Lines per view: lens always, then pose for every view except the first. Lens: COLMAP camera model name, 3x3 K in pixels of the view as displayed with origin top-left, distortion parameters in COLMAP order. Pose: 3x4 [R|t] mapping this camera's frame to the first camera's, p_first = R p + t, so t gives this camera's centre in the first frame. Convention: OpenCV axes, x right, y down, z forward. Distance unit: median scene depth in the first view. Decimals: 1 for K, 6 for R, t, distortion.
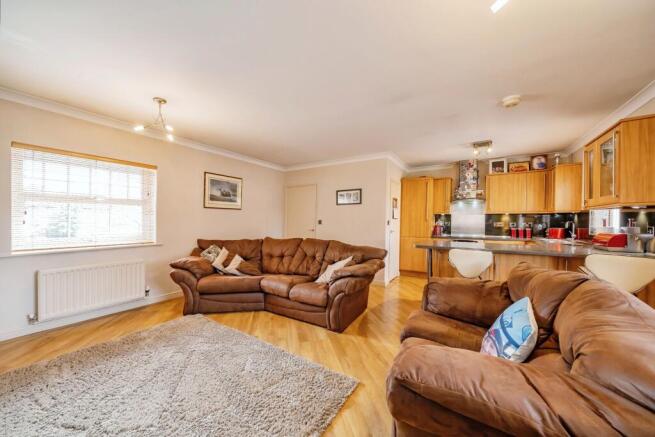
lens RADIAL K [[245.6, 0, 327.5], [0, 245.6, 218.5], [0, 0, 1]] dist [-0.000328, -0.000016]
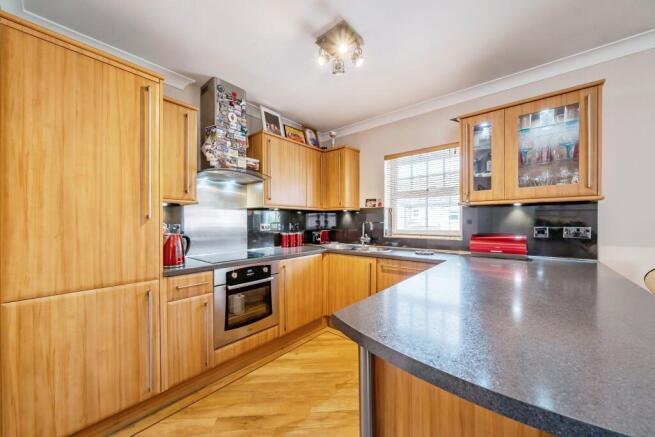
lens RADIAL K [[245.6, 0, 327.5], [0, 245.6, 218.5], [0, 0, 1]] dist [-0.000328, -0.000016]
pose [[0.161319, 0.007585, 0.986873, 0.166509], [-0.009956, 0.999932, -0.006058, 0.006857], [-0.986852, -0.008848, 0.161384, 0.784914]]
